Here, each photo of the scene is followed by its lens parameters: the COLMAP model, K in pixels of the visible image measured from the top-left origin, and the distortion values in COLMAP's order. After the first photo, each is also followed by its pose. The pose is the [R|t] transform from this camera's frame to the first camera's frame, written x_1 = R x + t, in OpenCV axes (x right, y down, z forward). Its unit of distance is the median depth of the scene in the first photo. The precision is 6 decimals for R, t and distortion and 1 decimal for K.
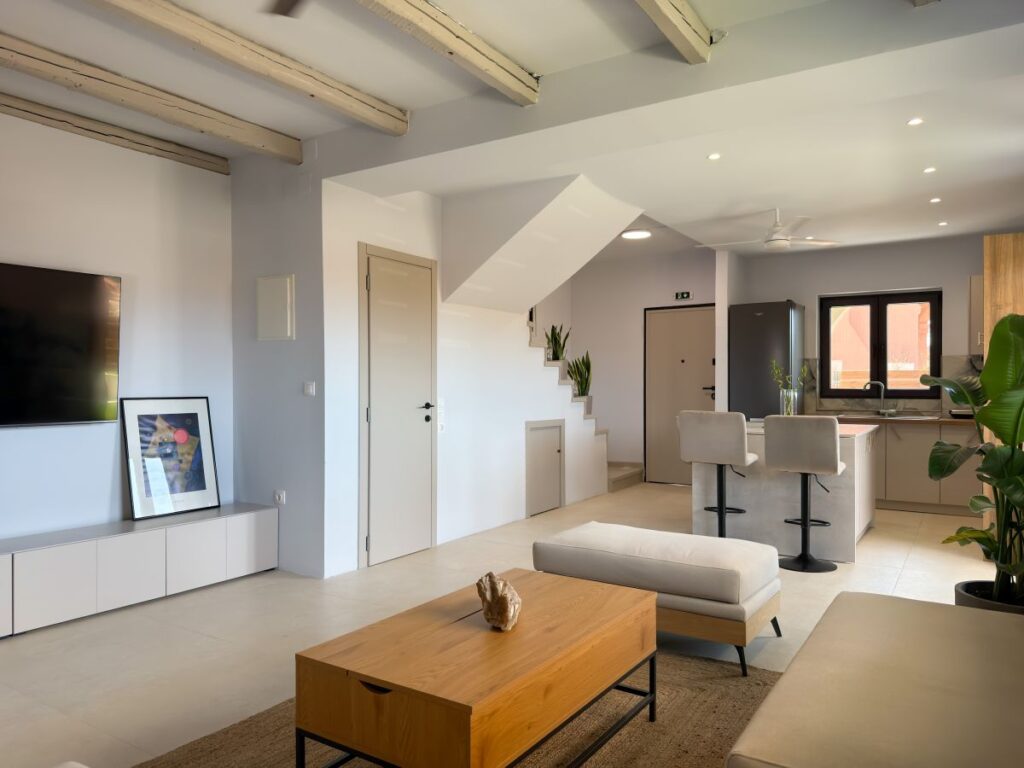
lens RADIAL K [[721.3, 0, 510.1], [0, 721.3, 388.0], [0, 0, 1]] dist [0.104472, -0.181331]
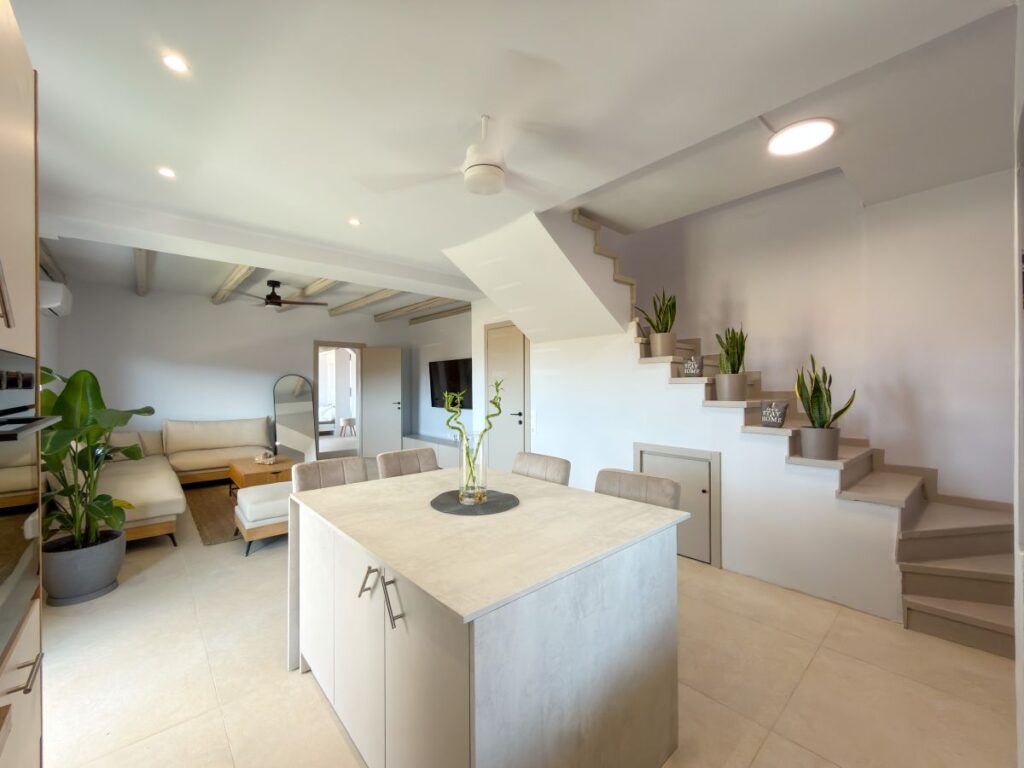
lens RADIAL K [[412.6, 0, 503.8], [0, 412.6, 385.2], [0, 0, 1]] dist [-0.000492, -0.000224]
pose [[-0.276211, 0.002009, -0.961095, 0.736144], [0.002932, 0.999995, 0.001247, -0.037858], [0.961092, -0.002474, -0.276216, 1.204893]]
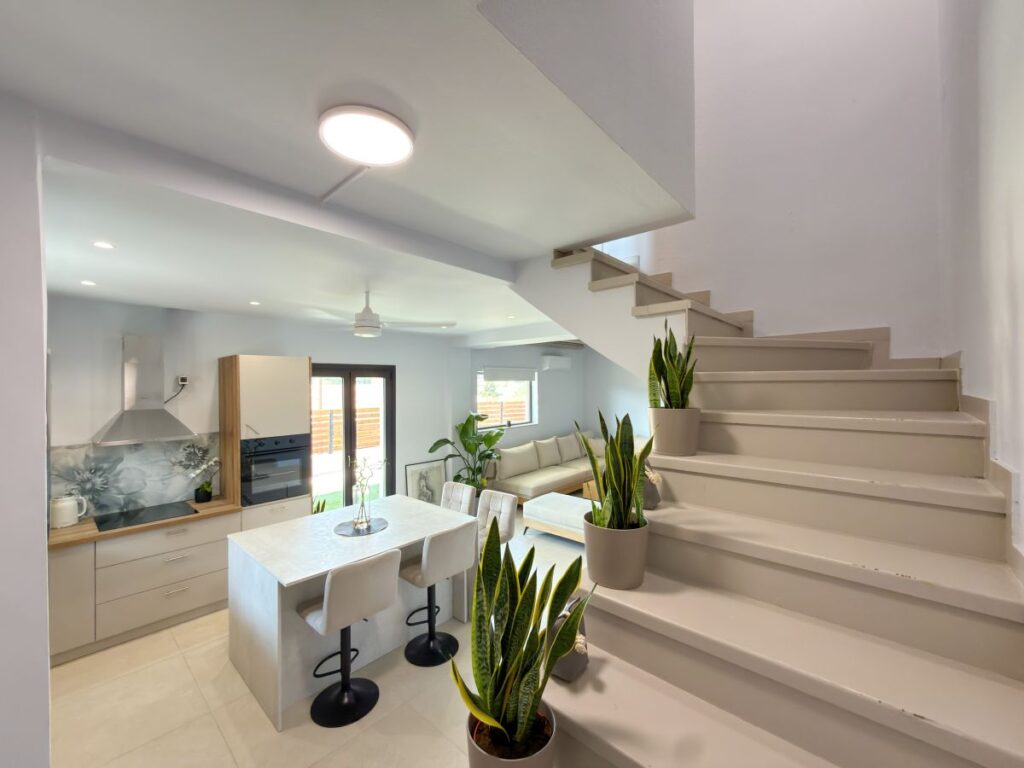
lens RADIAL K [[408.0, 0, 514.4], [0, 408.0, 383.9], [0, 0, 1]] dist [0.000183, 0.000206]
pose [[-0.988245, 0.014293, 0.152208, 0.112703], [0.014553, 0.999894, 0.000598, -0.137724], [-0.152183, 0.002806, -0.988348, 1.622586]]
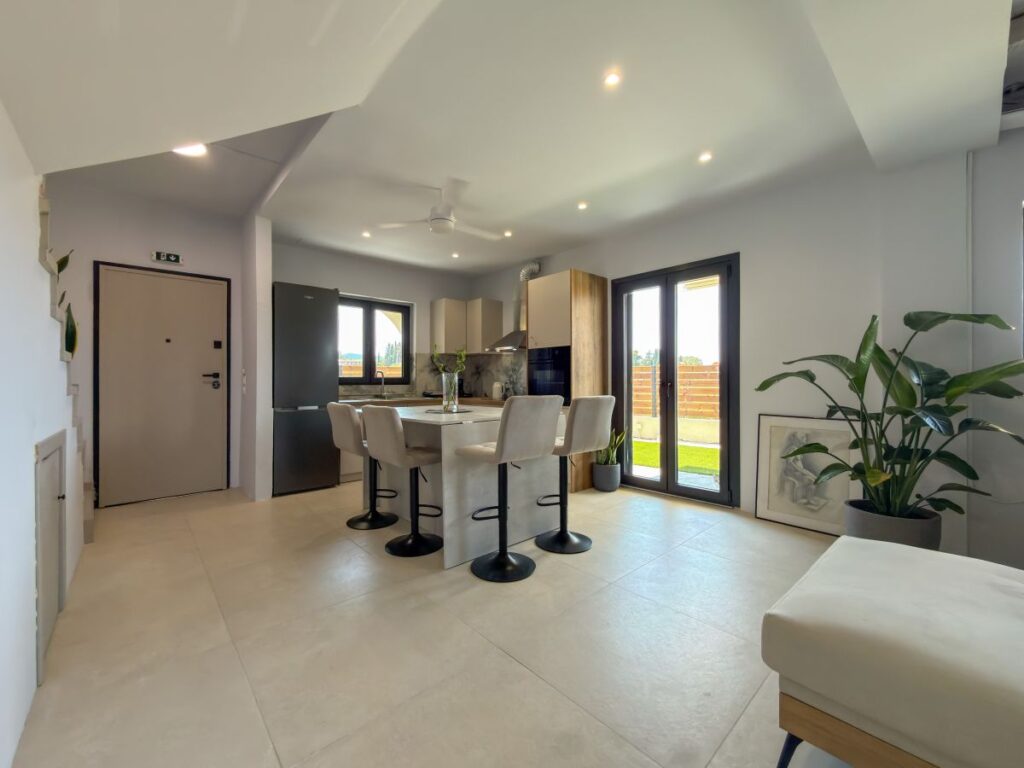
lens RADIAL K [[417.3, 0, 510.6], [0, 417.3, 380.2], [0, 0, 1]] dist [-0.001583, -0.000177]
pose [[0.258477, 0.002598, 0.966014, -0.164462], [0.005361, 0.999977, -0.004124, 0.015309], [-0.966002, 0.006244, 0.258458, 0.837750]]
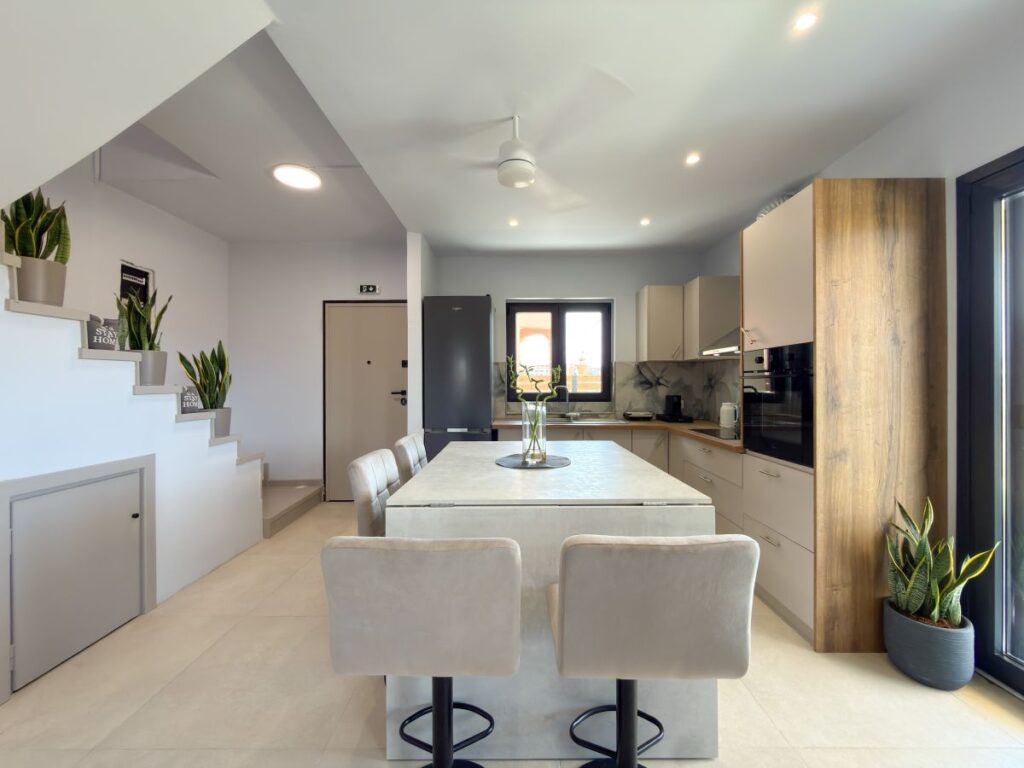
lens RADIAL K [[410.5, 0, 512.0], [0, 410.5, 384.0], [0, 0, 1]] dist [-0.000777, -0.000351]
pose [[0.844598, -0.001377, 0.535399, 0.186742], [0.003426, 0.999990, -0.002832, -0.013773], [-0.535390, 0.004226, 0.844594, 0.766668]]
